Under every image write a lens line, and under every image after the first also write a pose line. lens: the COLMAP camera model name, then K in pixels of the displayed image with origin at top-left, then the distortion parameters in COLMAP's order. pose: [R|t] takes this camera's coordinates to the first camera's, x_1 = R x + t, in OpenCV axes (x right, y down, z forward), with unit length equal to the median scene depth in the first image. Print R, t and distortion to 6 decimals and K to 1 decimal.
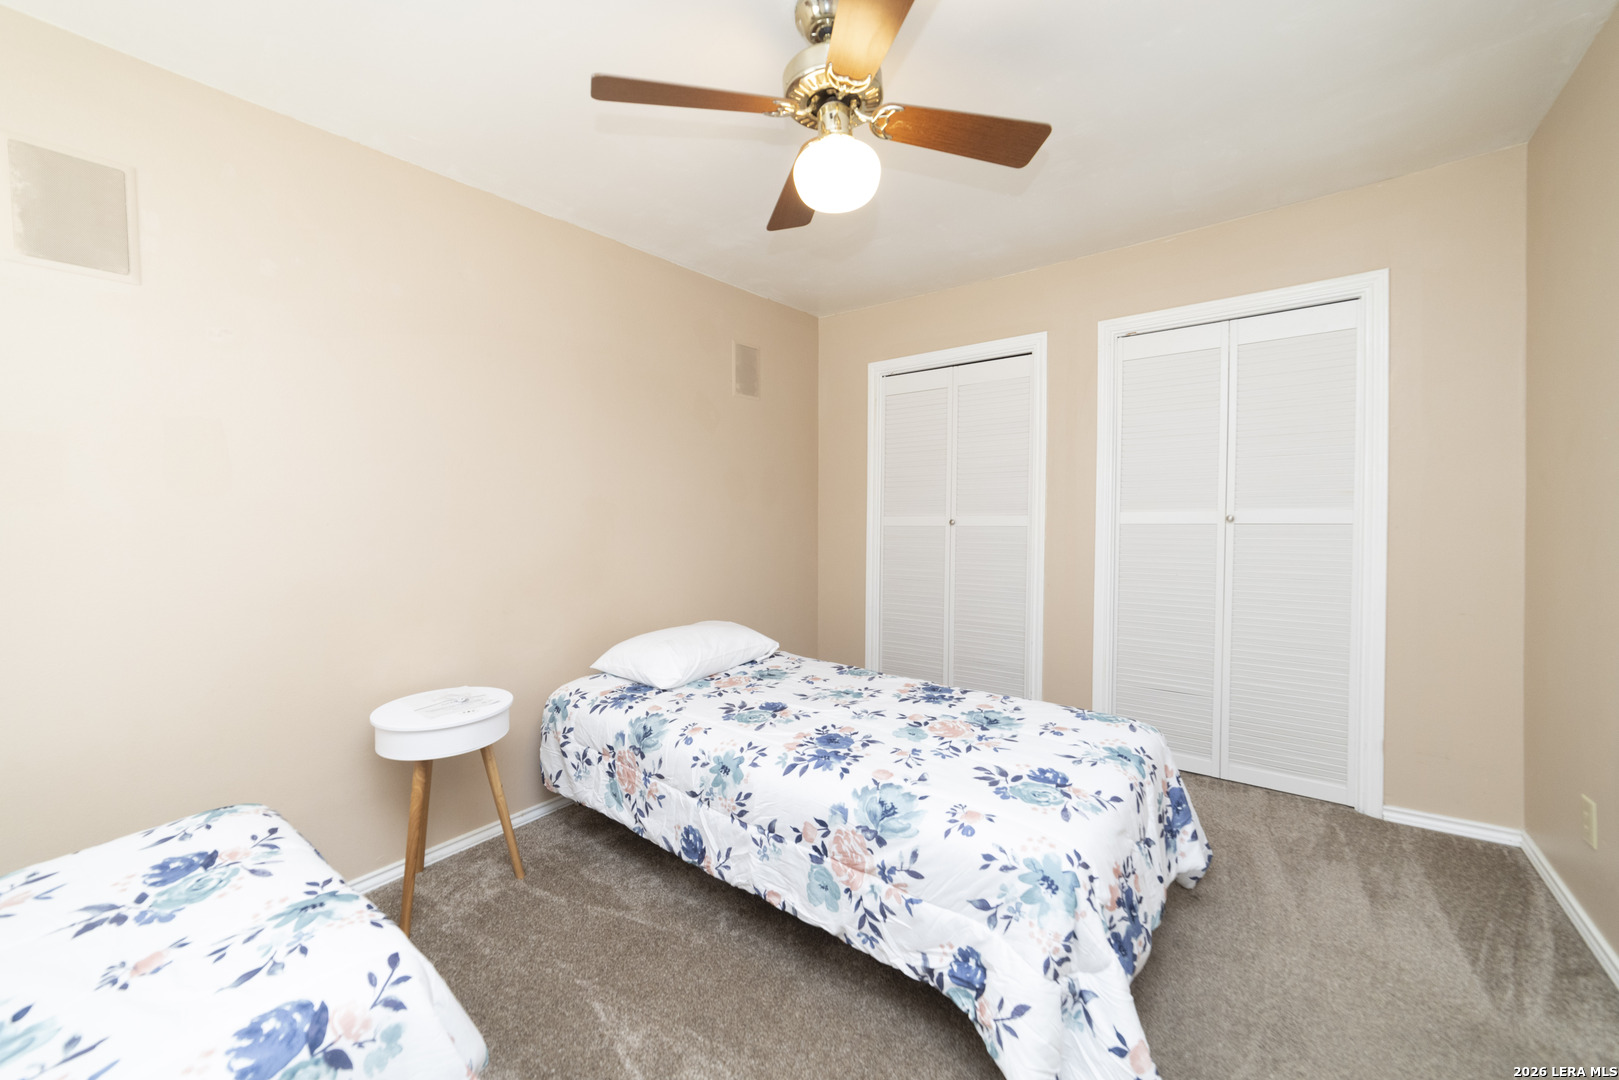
lens RADIAL K [[656.2, 0, 808.0], [0, 656.2, 533.0], [0, 0, 1]] dist [-0.018122, 0.007971]
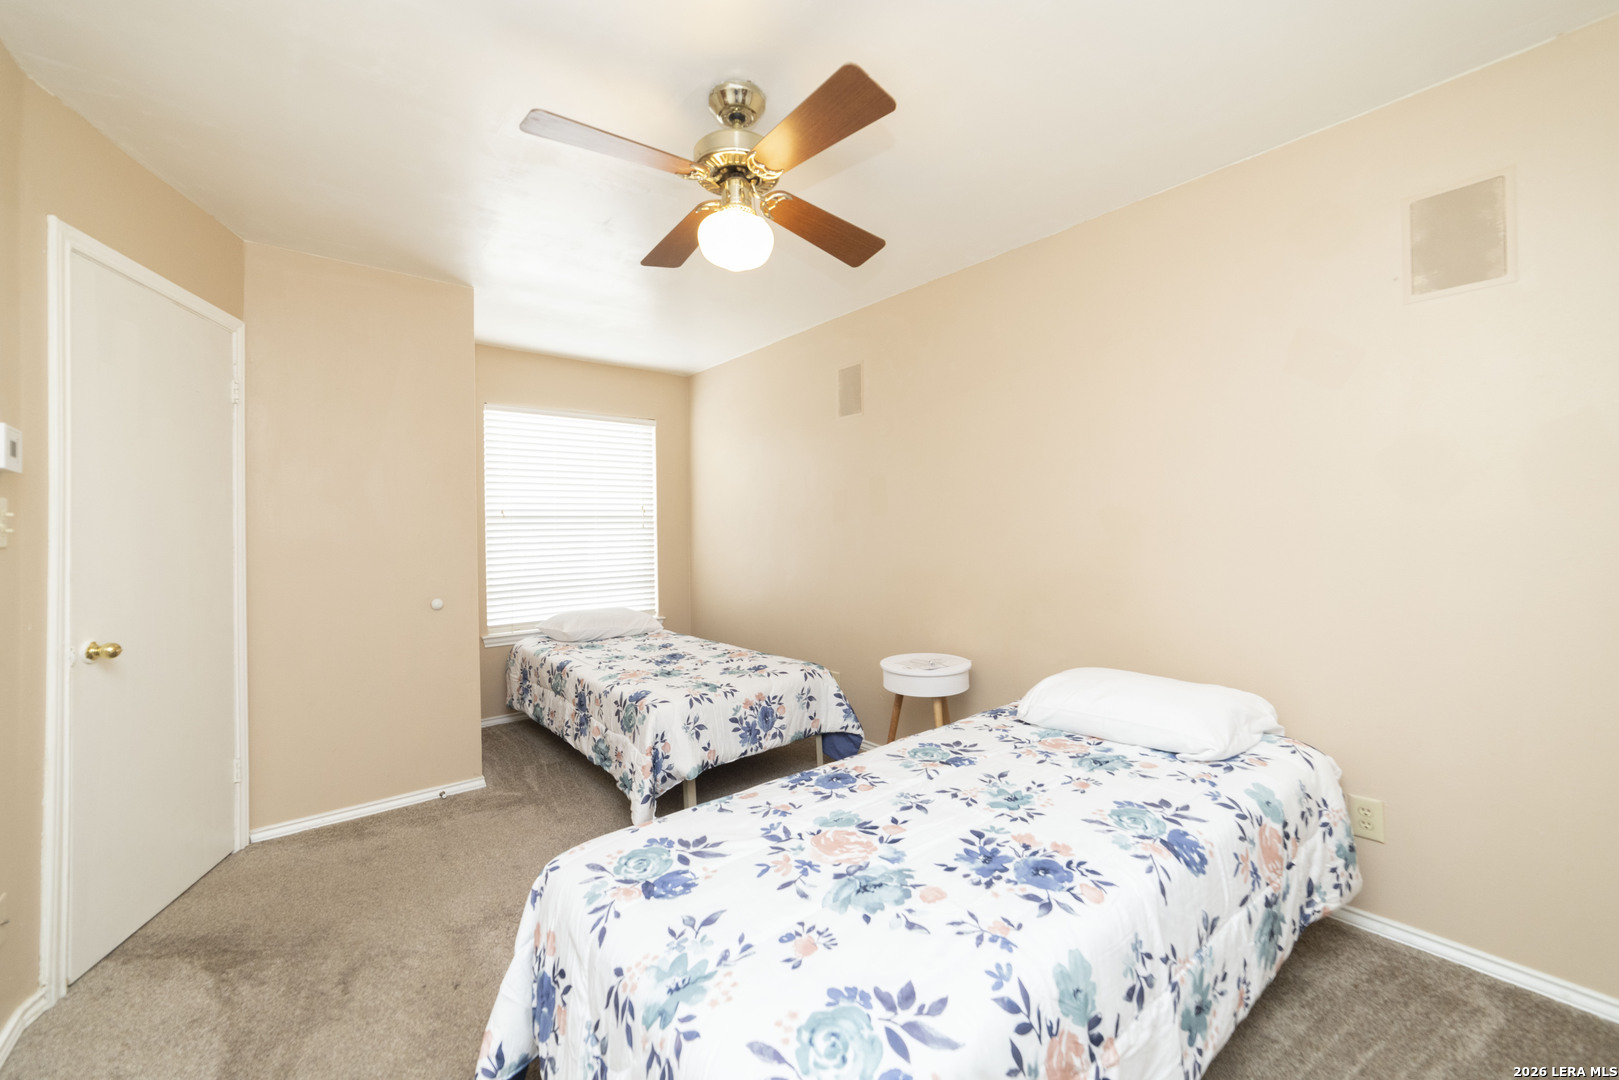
lens RADIAL K [[656.2, 0, 808.0], [0, 656.2, 533.0], [0, 0, 1]] dist [-0.018122, 0.007971]
pose [[-0.265904, 0.020056, -0.963791, 0.824812], [-0.001871, 0.999771, 0.021321, -0.050805], [0.963998, 0.007473, -0.265806, 1.047605]]
